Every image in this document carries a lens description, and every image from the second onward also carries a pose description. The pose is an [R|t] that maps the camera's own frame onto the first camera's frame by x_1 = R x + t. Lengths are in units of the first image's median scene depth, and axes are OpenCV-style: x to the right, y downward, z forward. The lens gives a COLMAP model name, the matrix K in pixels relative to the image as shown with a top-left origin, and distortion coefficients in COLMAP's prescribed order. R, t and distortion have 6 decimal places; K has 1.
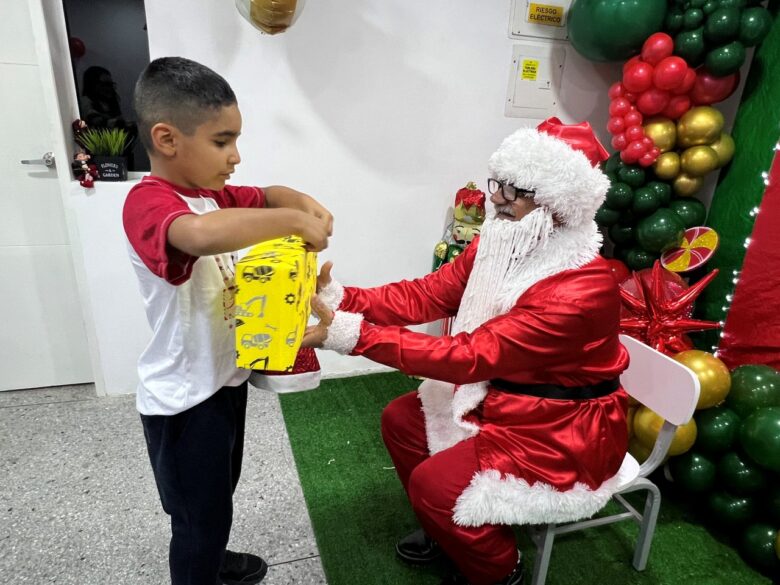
lens RADIAL K [[488.0, 0, 386.0], [0, 488.0, 295.1], [0, 0, 1]] dist [0.001943, -0.002489]
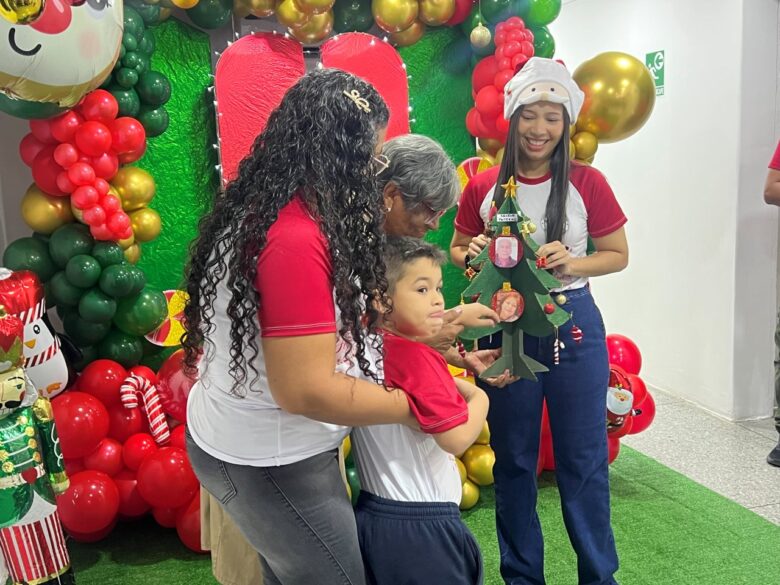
lens RADIAL K [[908.5, 0, 393.8], [0, 908.5, 297.3], [0, 0, 1]] dist [0.030710, 0.000000]
pose [[0.032722, -0.209824, 0.977191, -1.001983], [0.359203, 0.914858, 0.184412, -0.300575], [-0.932686, 0.344975, 0.105306, 0.457556]]
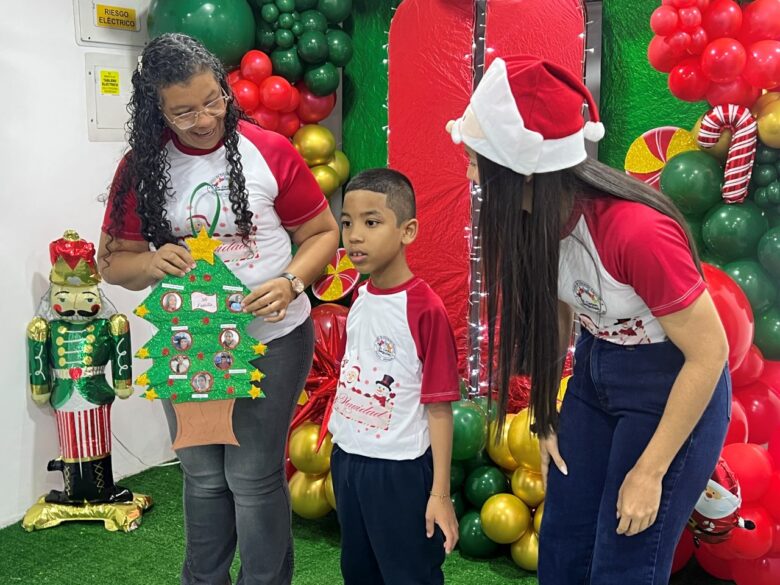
lens RADIAL K [[908.5, 0, 393.3], [0, 908.5, 291.2], [0, 0, 1]] dist [0.030710, 0.000000]
pose [[0.773976, -0.150997, 0.614948, -0.340500], [0.238397, 0.969182, -0.062071, 0.064538], [-0.586624, 0.194643, 0.786121, -0.387149]]
